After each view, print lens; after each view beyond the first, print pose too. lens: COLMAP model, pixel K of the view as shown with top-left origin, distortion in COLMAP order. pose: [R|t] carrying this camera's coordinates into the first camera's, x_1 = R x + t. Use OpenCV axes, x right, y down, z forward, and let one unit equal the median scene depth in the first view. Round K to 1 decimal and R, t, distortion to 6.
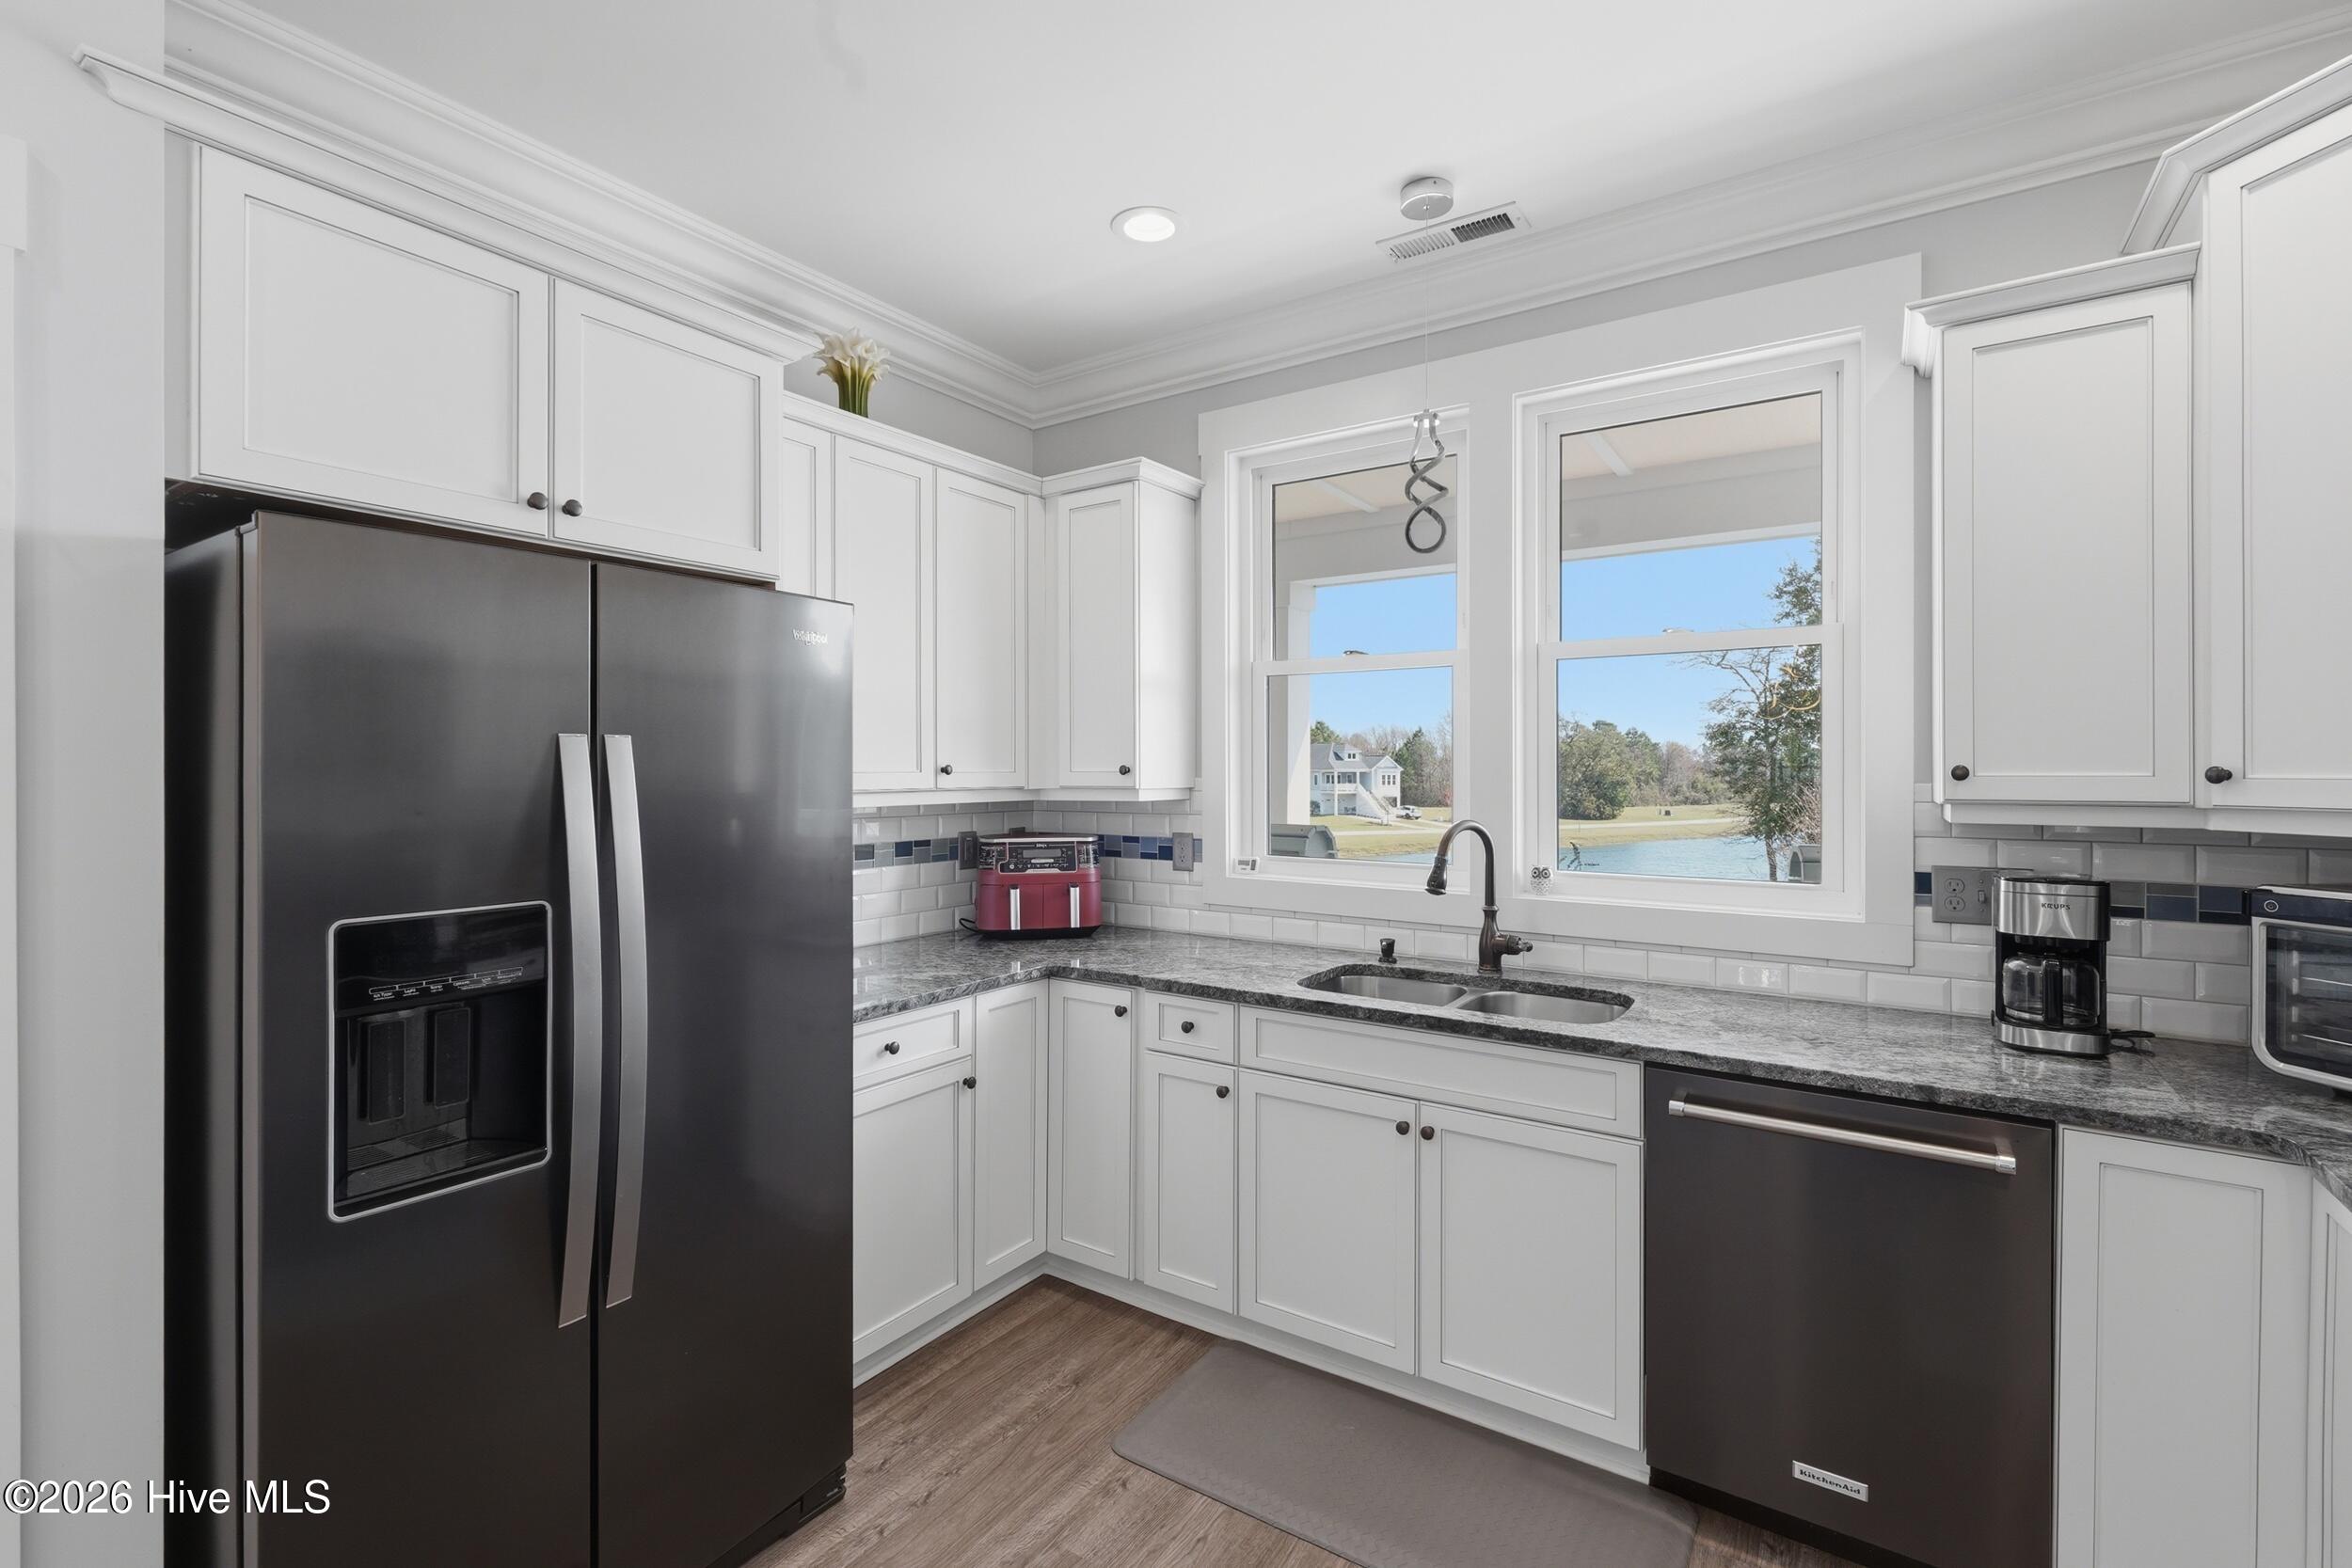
lens RADIAL K [[1040.1, 0, 1173.6], [0, 1040.1, 773.0], [0, 0, 1]] dist [0.001318, 0.000008]
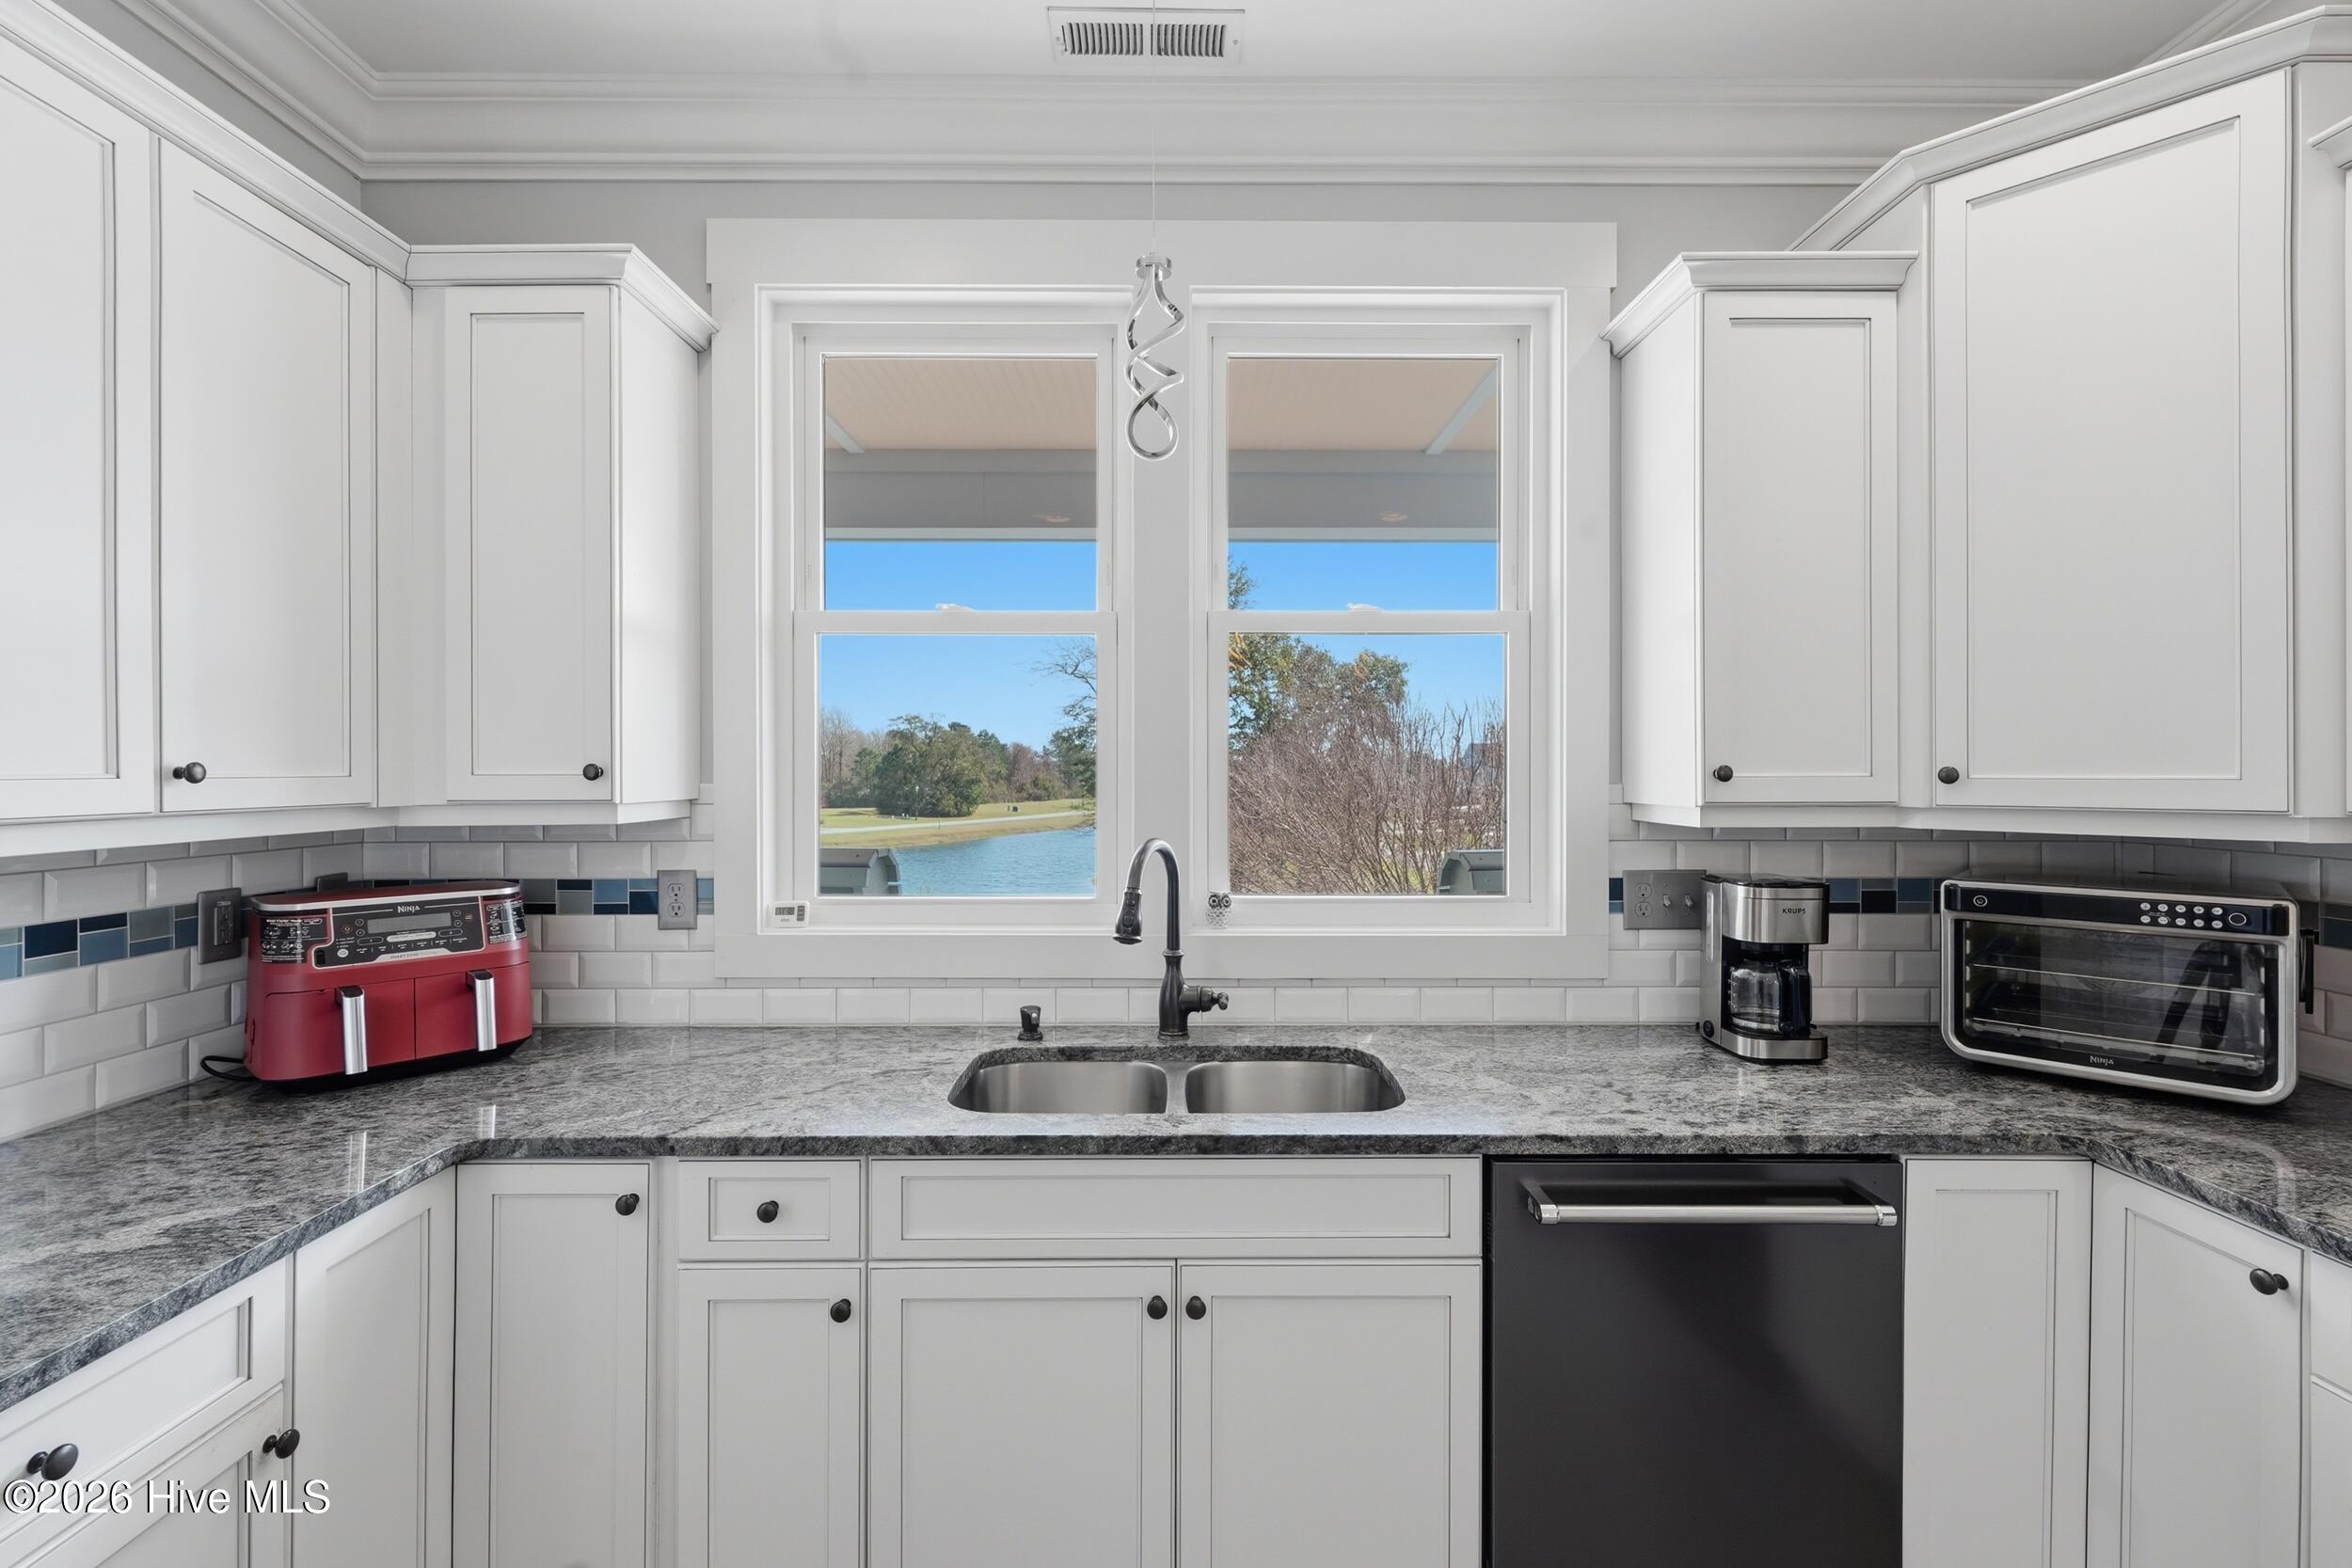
lens RADIAL K [[1040.1, 0, 1169.7], [0, 1040.1, 769.3], [0, 0, 1]] dist [0.001318, 0.000008]
pose [[0.825475, -0.001439, 0.564437, -0.130398], [0.003166, 0.999993, -0.002081, -0.002689], [-0.564430, 0.003505, 0.825474, 0.388610]]
